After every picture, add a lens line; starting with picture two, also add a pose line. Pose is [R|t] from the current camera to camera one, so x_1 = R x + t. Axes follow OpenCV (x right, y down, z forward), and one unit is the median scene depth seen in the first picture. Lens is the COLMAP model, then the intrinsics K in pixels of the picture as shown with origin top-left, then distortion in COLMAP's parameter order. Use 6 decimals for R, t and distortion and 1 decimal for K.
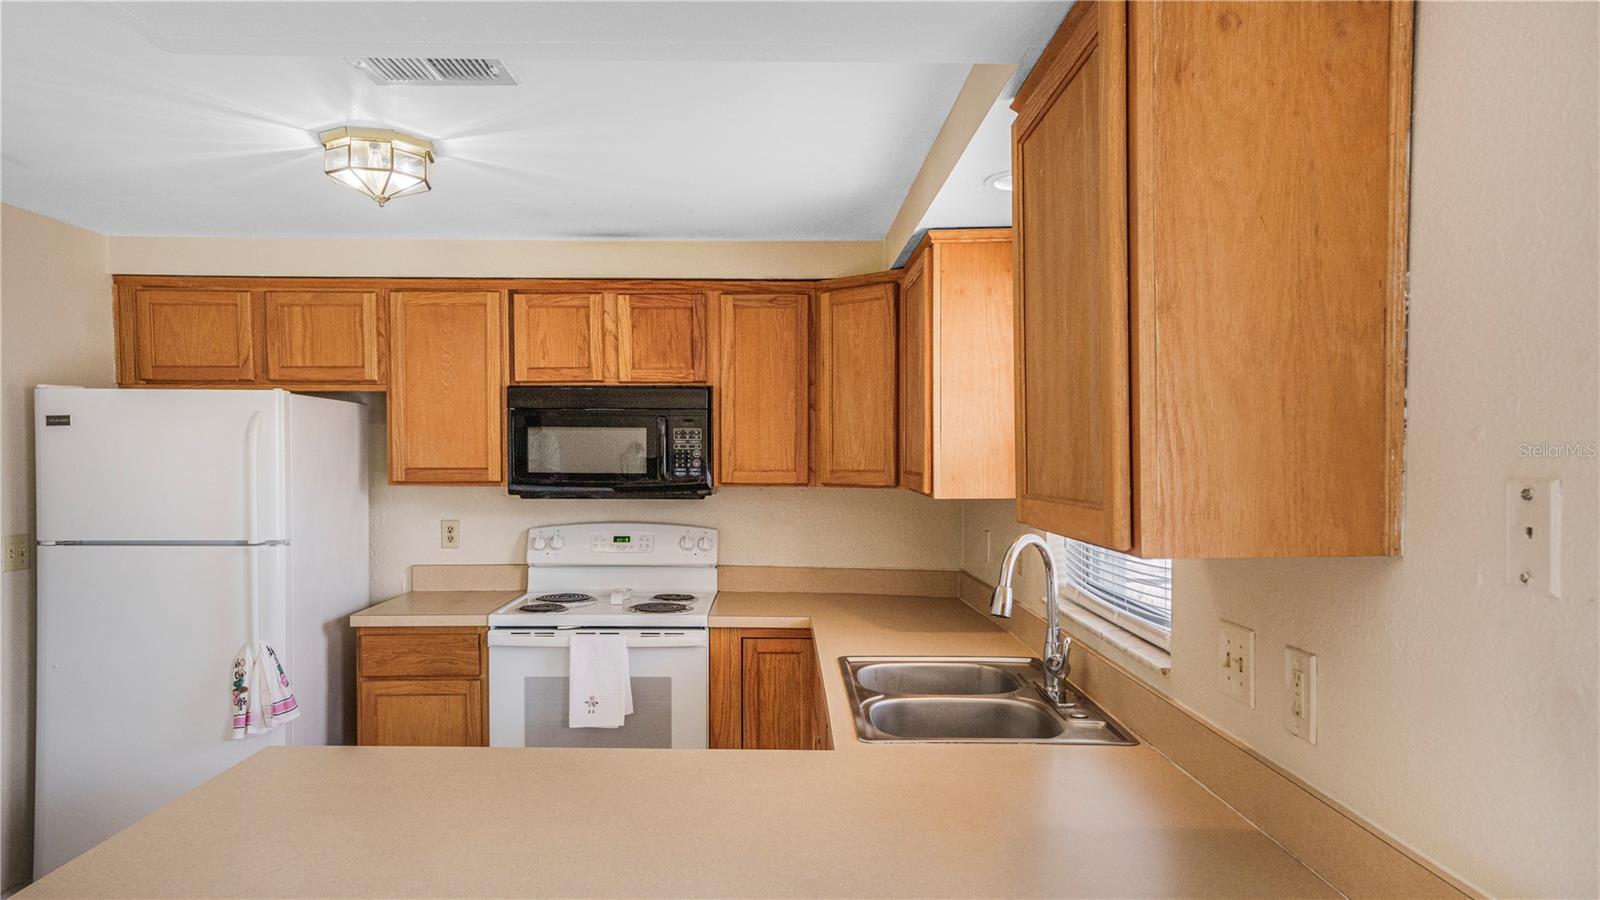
lens RADIAL K [[1024.6, 0, 782.6], [0, 1024.6, 469.4], [0, 0, 1]] dist [0.003672, 0.062125]
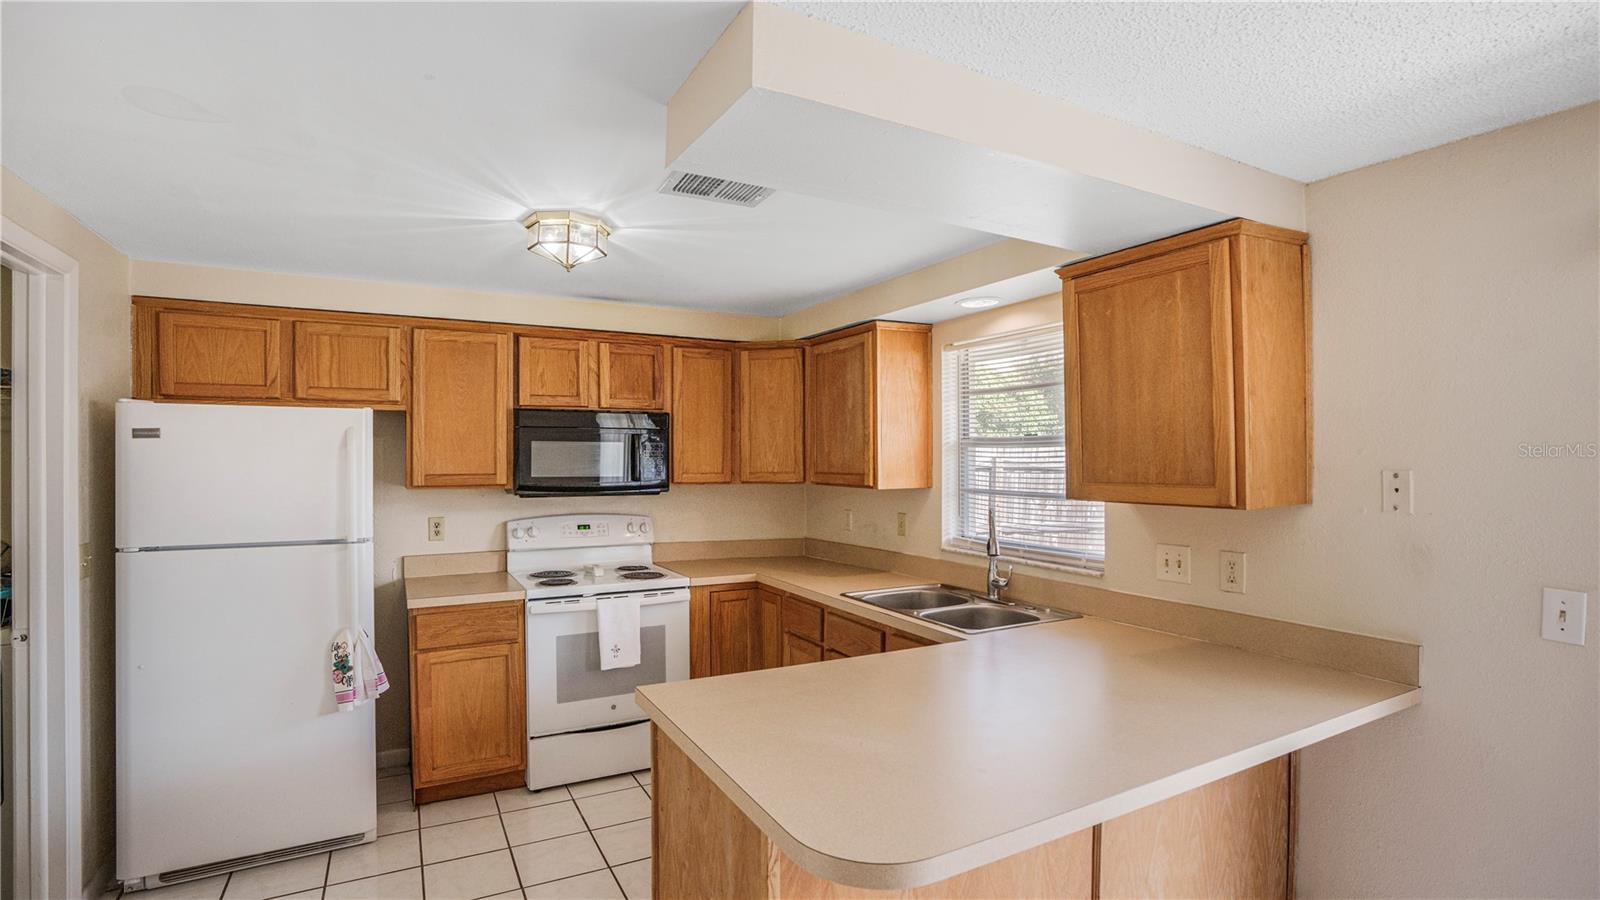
lens RADIAL K [[745.2, 0, 800.0], [0, 745.2, 450.0], [0, 0, 1]] dist [-0.069599, 0.029962]
pose [[0.877790, 0.002179, 0.479041, -0.395369], [0.011536, 0.999604, -0.025686, -0.003003], [-0.478907, 0.028073, 0.877417, 0.035736]]
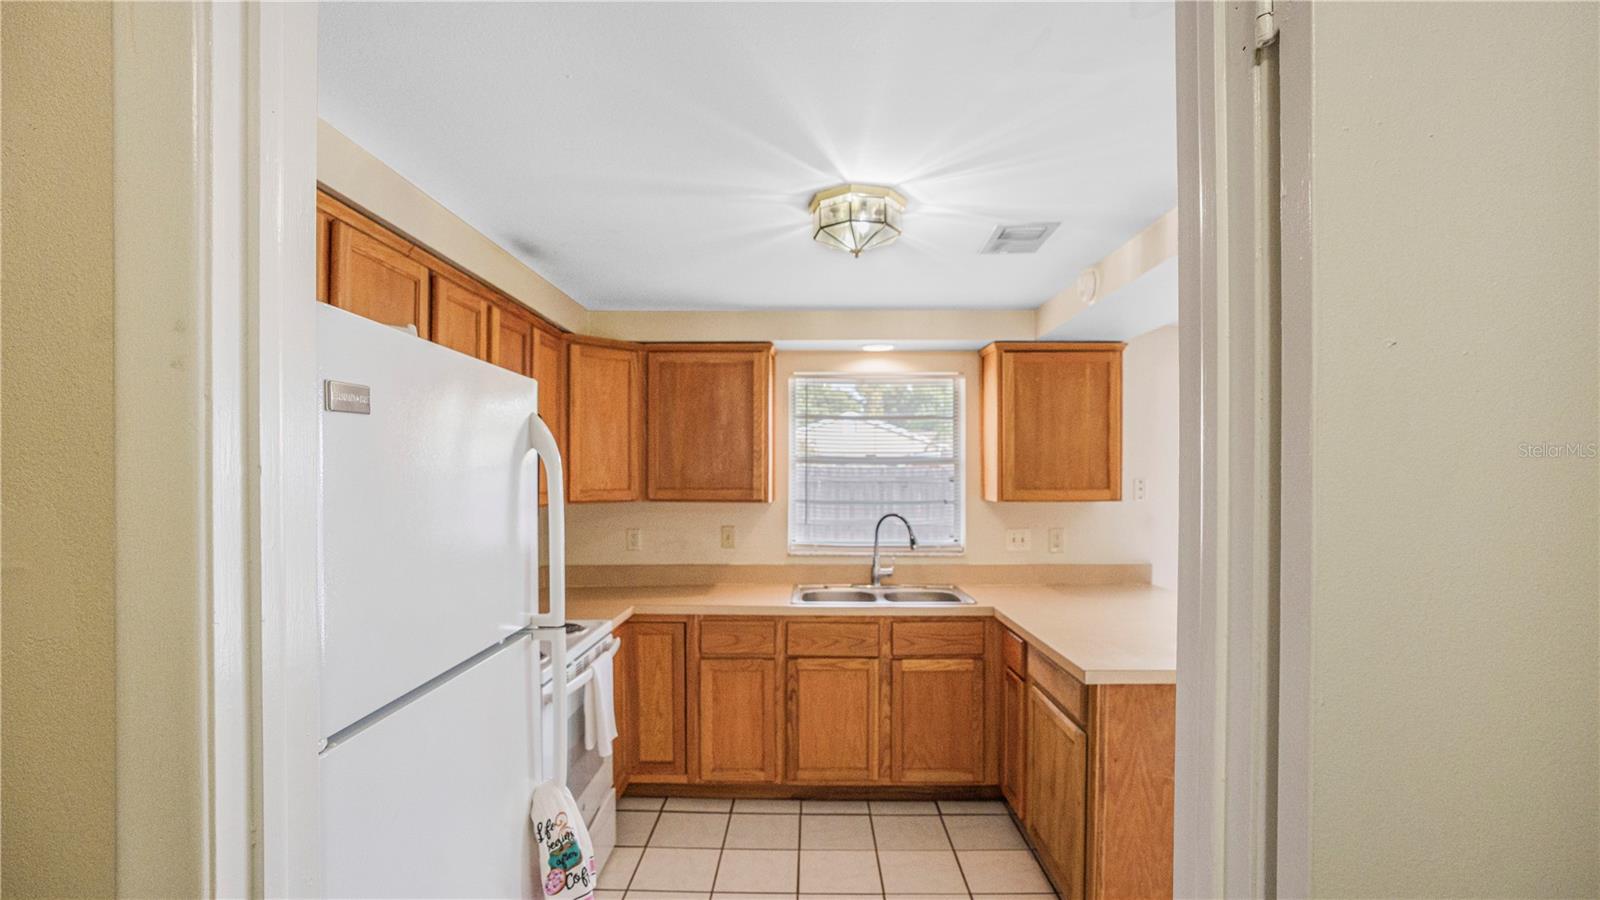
lens RADIAL K [[724.3, 0, 800.0], [0, 724.3, 450.0], [0, 0, 1]] dist [0.000519, 0.026409]
pose [[0.012491, 0.029347, 0.999491, -0.807366], [0.019736, 0.999367, -0.029590, -0.016439], [-0.999727, 0.020095, 0.011904, 0.724499]]
